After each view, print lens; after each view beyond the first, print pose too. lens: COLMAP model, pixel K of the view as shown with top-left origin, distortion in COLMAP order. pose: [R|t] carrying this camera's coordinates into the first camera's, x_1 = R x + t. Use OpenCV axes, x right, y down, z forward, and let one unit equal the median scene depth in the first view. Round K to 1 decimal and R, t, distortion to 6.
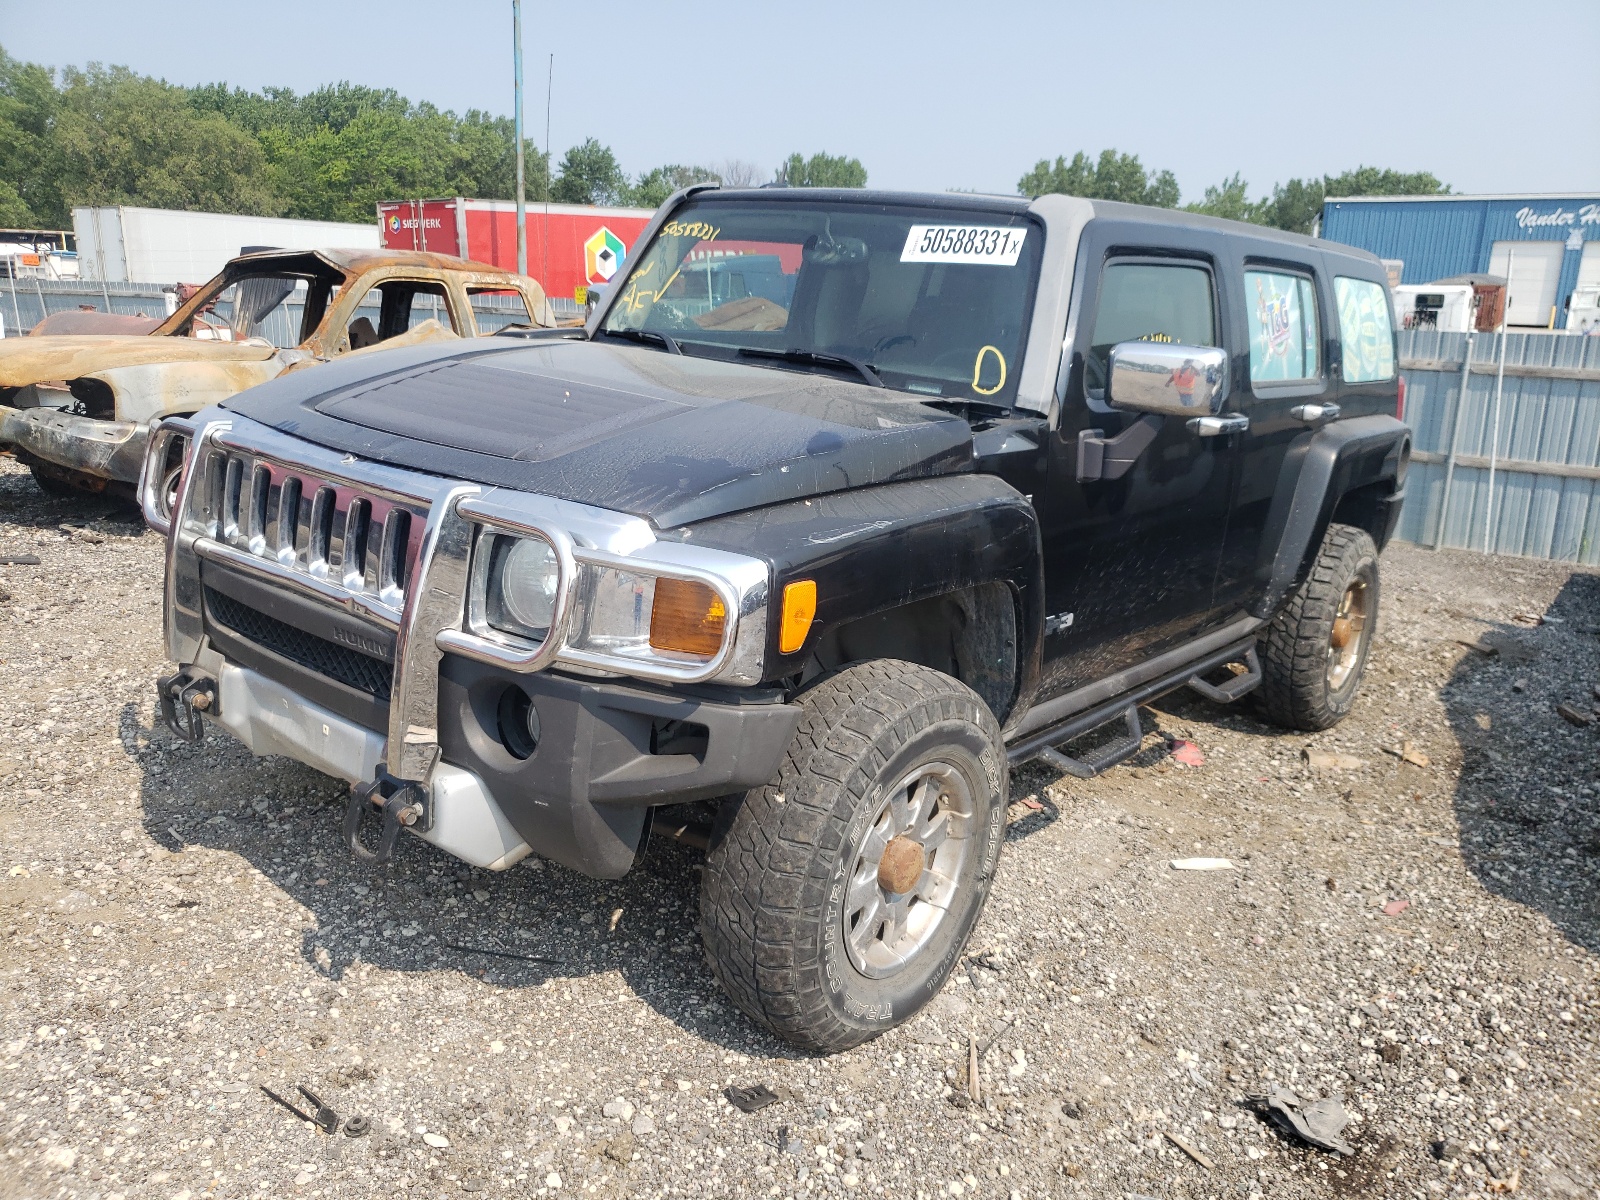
lens RADIAL K [[1203.1, 0, 799.8], [0, 1203.1, 590.1], [0, 0, 1]] dist [0.013991, 0.002359]
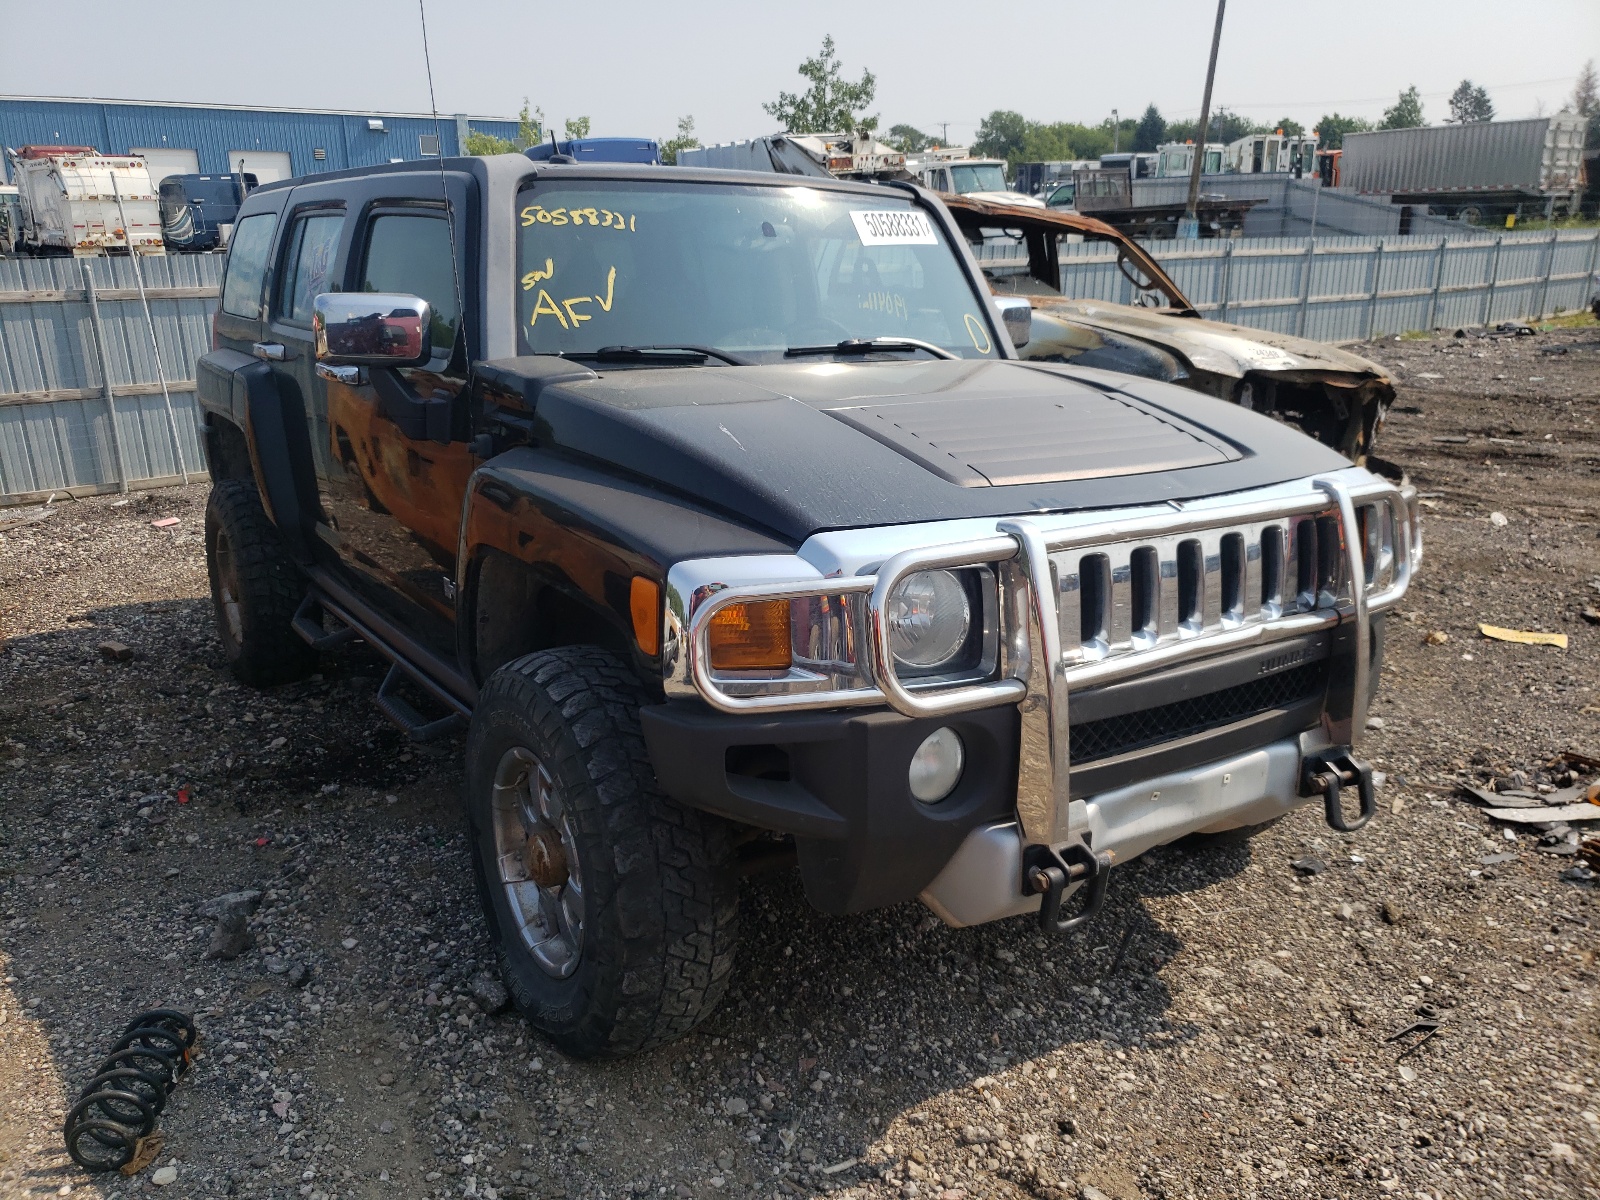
lens RADIAL K [[1203.1, 0, 800.8], [0, 1203.1, 610.2], [0, 0, 1]] dist [0.013991, 0.002359]
pose [[0.326372, -0.327174, 0.886814, -1.152510], [0.248722, 0.934851, 0.253360, -0.298697], [-0.911931, 0.137881, 0.386485, 0.806281]]
